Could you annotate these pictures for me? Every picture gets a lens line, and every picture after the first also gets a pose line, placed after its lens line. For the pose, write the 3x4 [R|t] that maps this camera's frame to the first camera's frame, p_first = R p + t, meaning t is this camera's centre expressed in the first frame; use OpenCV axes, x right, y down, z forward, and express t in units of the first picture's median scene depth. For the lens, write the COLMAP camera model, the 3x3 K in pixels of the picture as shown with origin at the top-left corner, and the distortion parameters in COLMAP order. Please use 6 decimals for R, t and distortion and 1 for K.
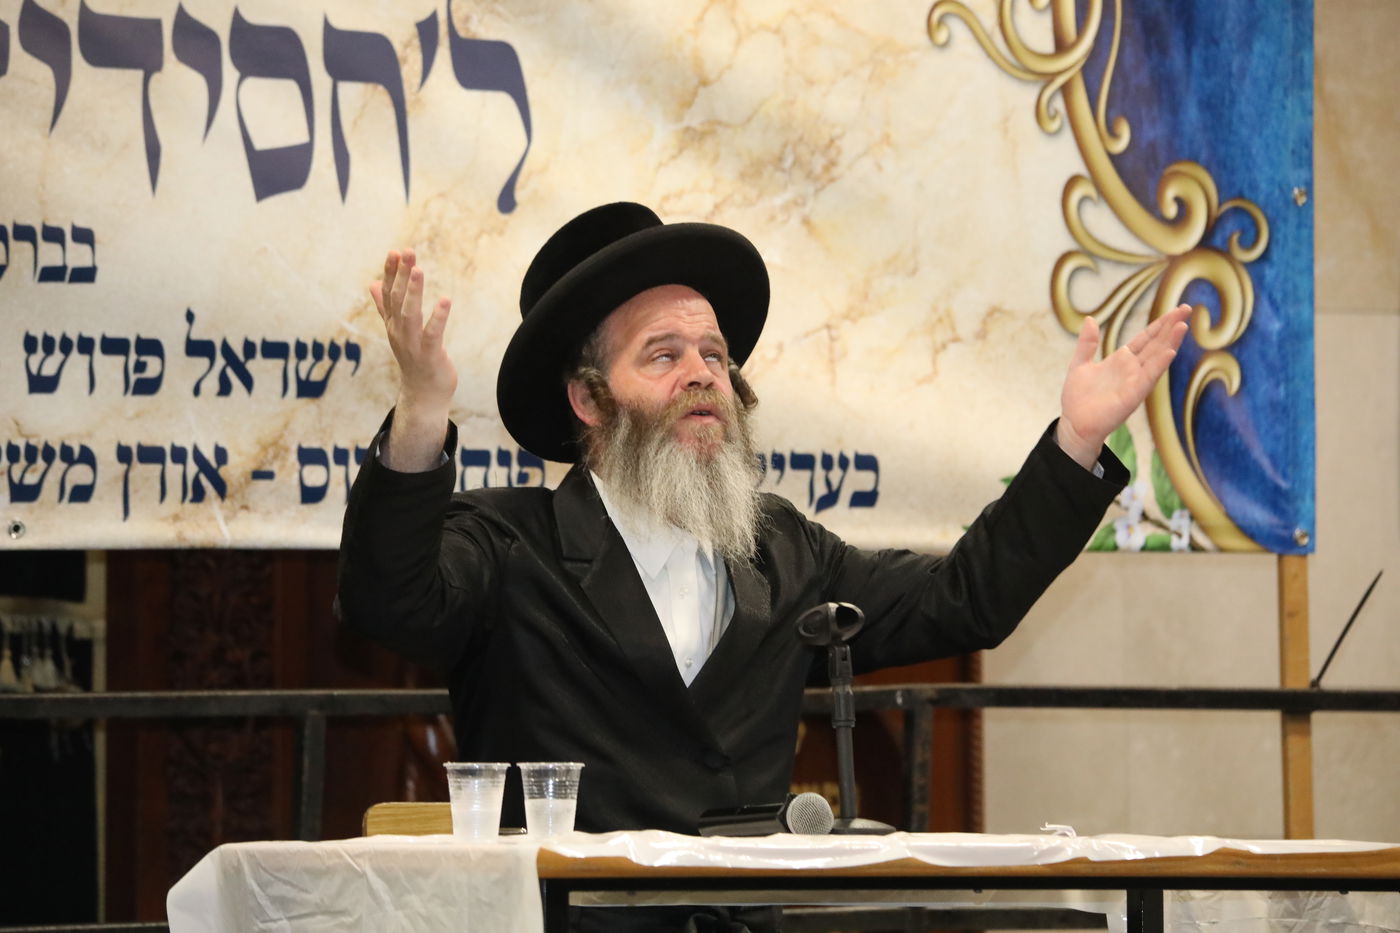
lens RADIAL K [[8767.5, 0, 700.0], [0, 8767.5, 466.5], [0, 0, 1]] dist [2.648857, -6.382963]
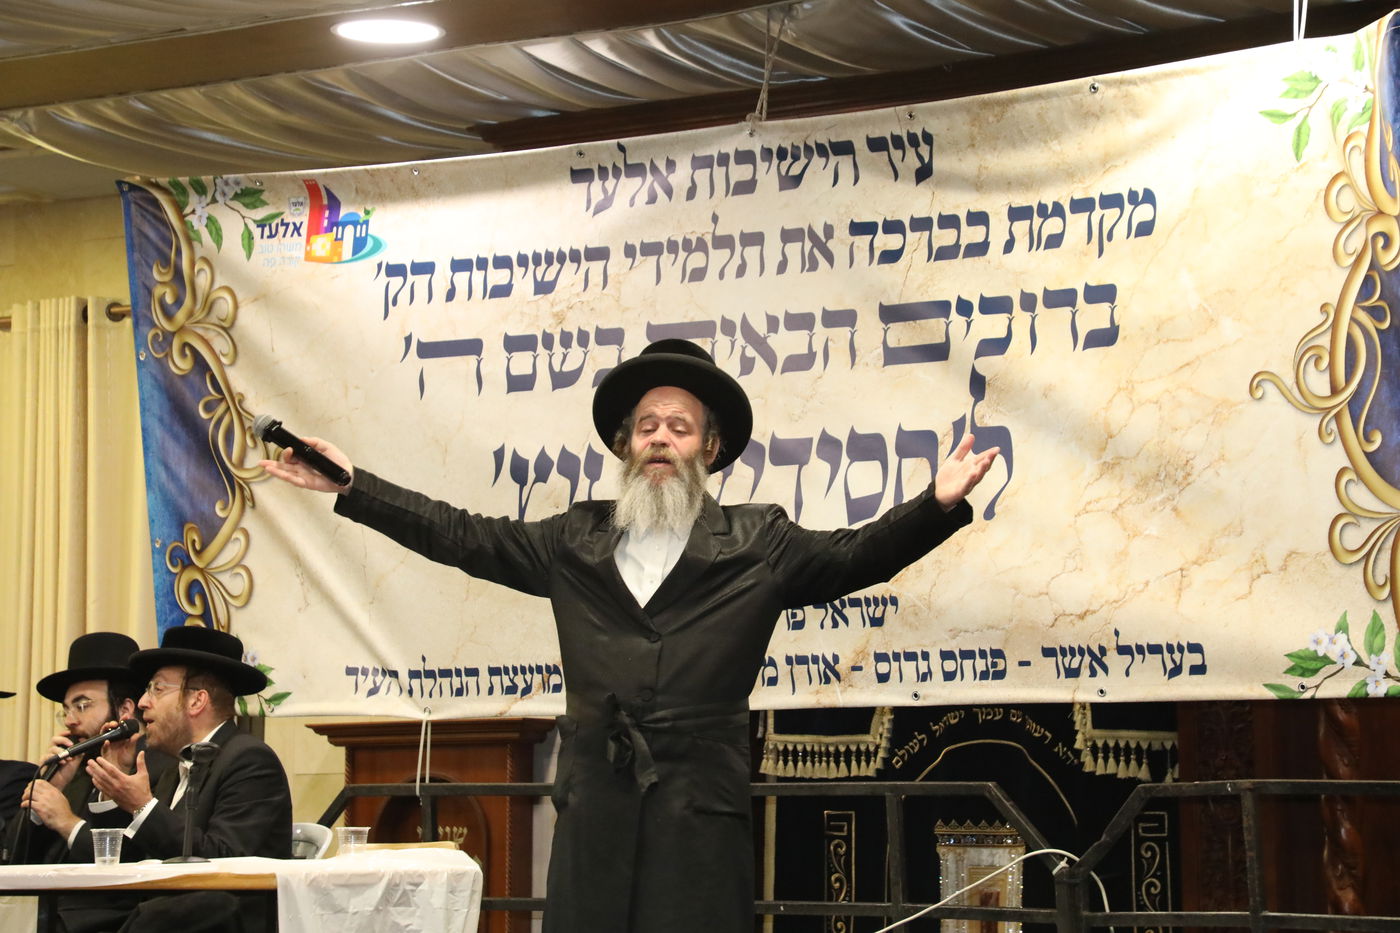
lens RADIAL K [[3961.9, 0, 695.6], [0, 3961.9, 485.6], [0, 0, 1]] dist [0.678470, 1.671121]
pose [[0.373480, -0.072746, -0.924782, 0.722753], [0.030453, 0.997345, -0.066155, 0.017046], [0.927138, -0.003455, 0.374703, 0.634889]]
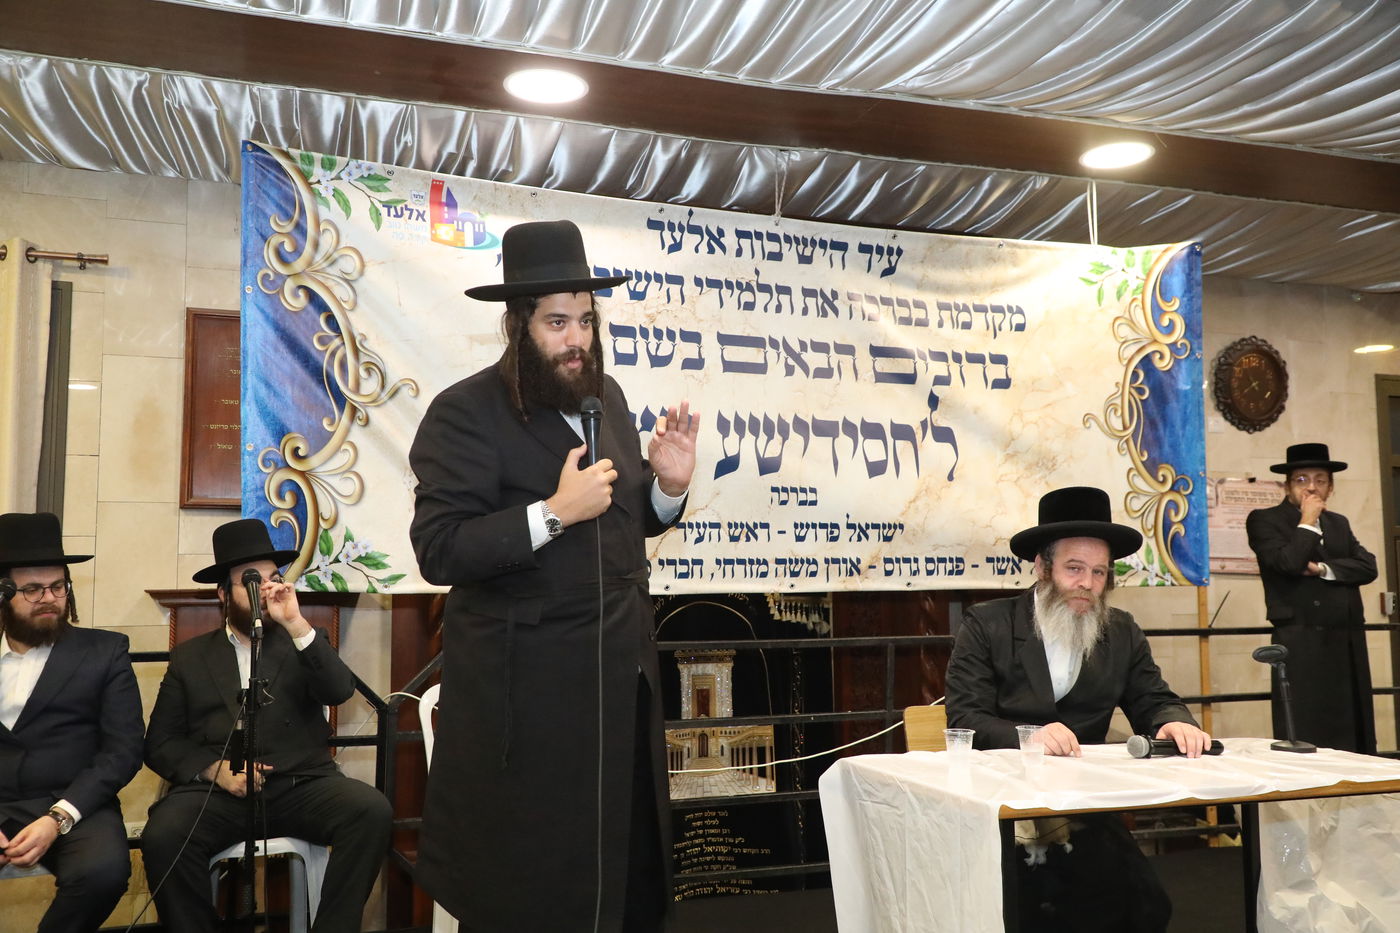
lens RADIAL K [[1218.4, 0, 695.0], [0, 1218.4, 470.8], [0, 0, 1]] dist [0.012700, 0.015421]
pose [[0.977500, -0.019026, -0.210076, -0.019705], [0.008252, 0.998611, -0.052046, -0.010707], [0.210774, 0.049141, 0.976299, 0.560657]]
